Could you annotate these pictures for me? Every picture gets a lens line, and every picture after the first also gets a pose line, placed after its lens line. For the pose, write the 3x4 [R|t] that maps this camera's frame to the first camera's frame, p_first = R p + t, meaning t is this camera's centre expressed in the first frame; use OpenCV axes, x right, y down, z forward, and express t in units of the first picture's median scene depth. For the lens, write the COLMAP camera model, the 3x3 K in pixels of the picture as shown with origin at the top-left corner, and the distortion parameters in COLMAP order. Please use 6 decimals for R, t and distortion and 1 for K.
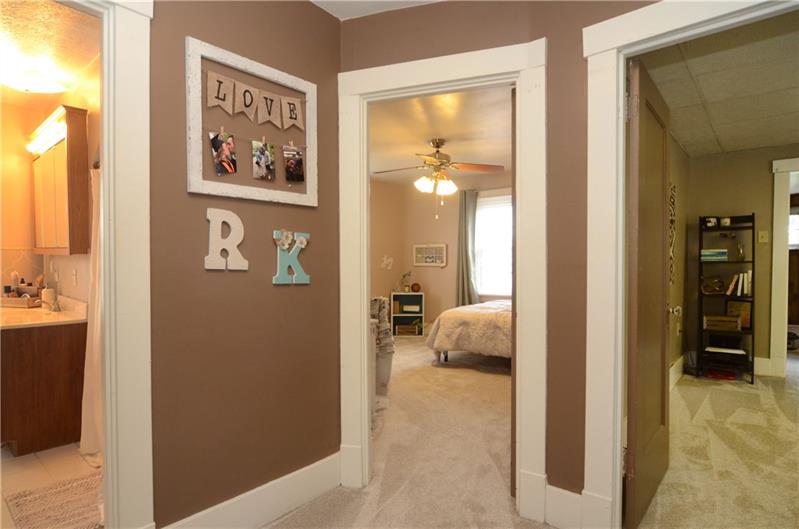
lens RADIAL K [[437.8, 0, 399.5], [0, 437.8, 264.5], [0, 0, 1]] dist [-0.030614, 0.000477]
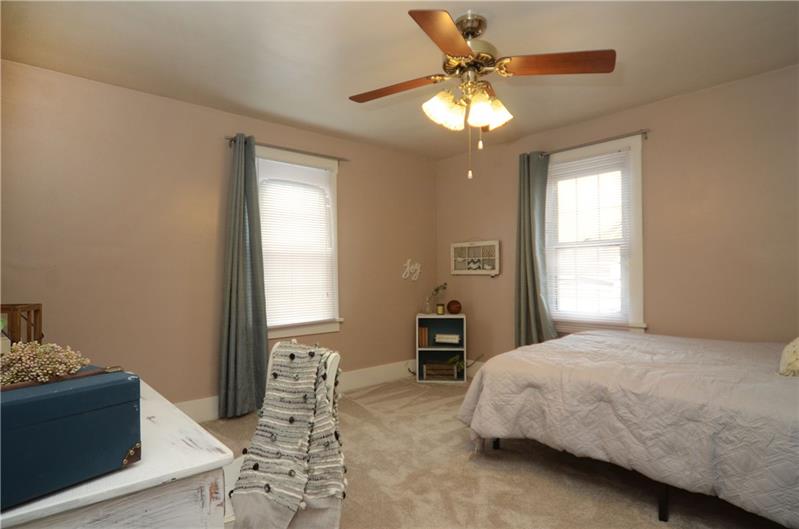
lens RADIAL K [[437.8, 0, 399.5], [0, 437.8, 264.5], [0, 0, 1]] dist [-0.030614, 0.000477]
pose [[0.990527, -0.011377, -0.136844, 0.052821], [0.008247, 0.999692, -0.023420, 0.003158], [0.137068, 0.022070, 0.990316, 0.366917]]
